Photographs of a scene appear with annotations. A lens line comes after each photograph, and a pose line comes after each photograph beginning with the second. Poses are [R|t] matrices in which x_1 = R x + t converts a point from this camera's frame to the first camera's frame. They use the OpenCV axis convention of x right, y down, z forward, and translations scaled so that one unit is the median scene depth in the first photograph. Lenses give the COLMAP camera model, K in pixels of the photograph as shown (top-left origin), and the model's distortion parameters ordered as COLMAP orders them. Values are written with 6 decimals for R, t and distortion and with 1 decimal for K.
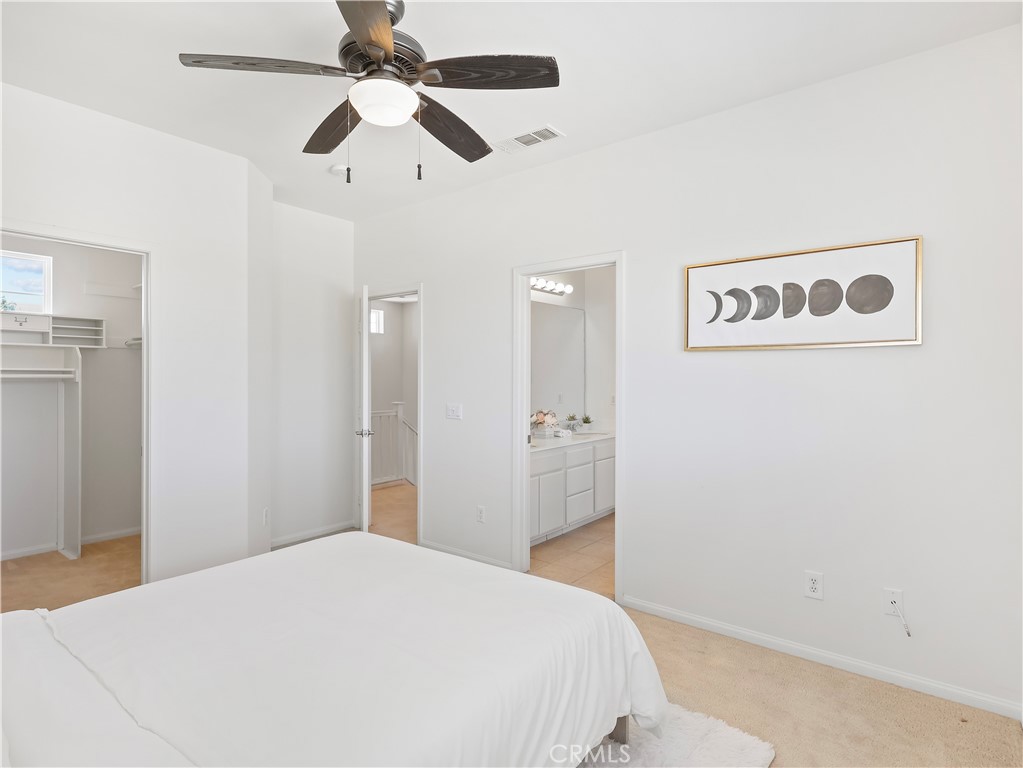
lens RADIAL K [[542.8, 0, 514.5], [0, 542.8, 377.6], [0, 0, 1]] dist [0.000541, 0.001262]
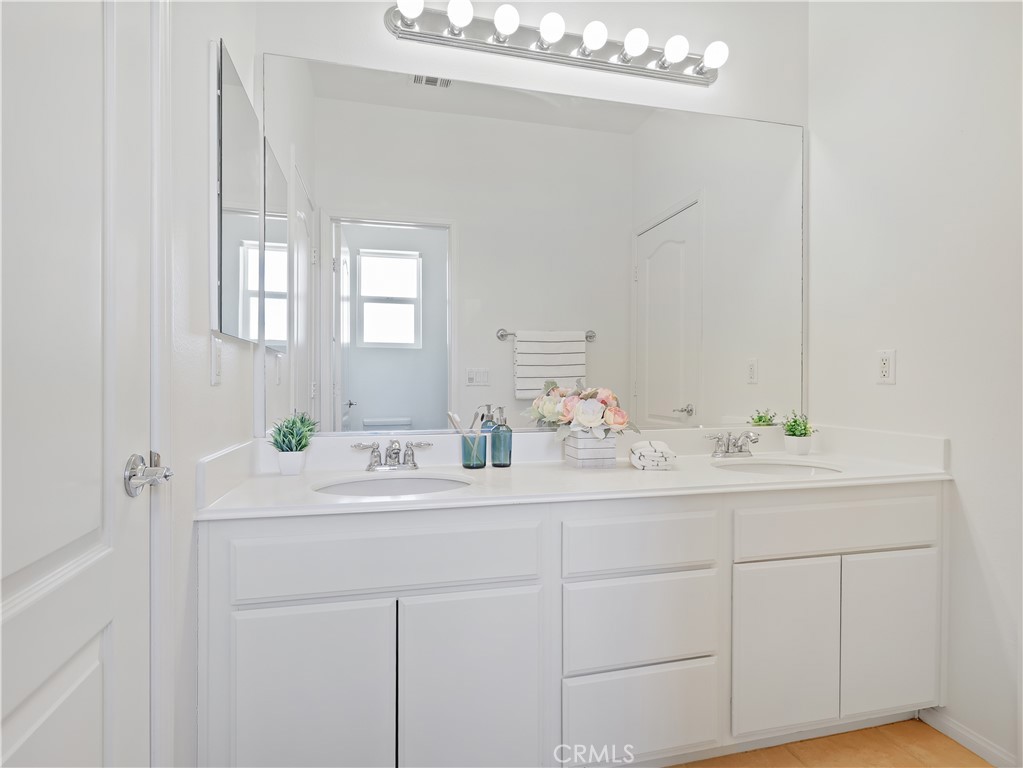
lens RADIAL K [[542.8, 0, 514.5], [0, 542.8, 377.6], [0, 0, 1]] dist [0.000541, 0.001262]
pose [[0.783420, 0.007294, -0.621449, 0.209700], [-0.008309, 0.999965, 0.001262, 0.046710], [0.621437, 0.004175, 0.783453, 0.607956]]
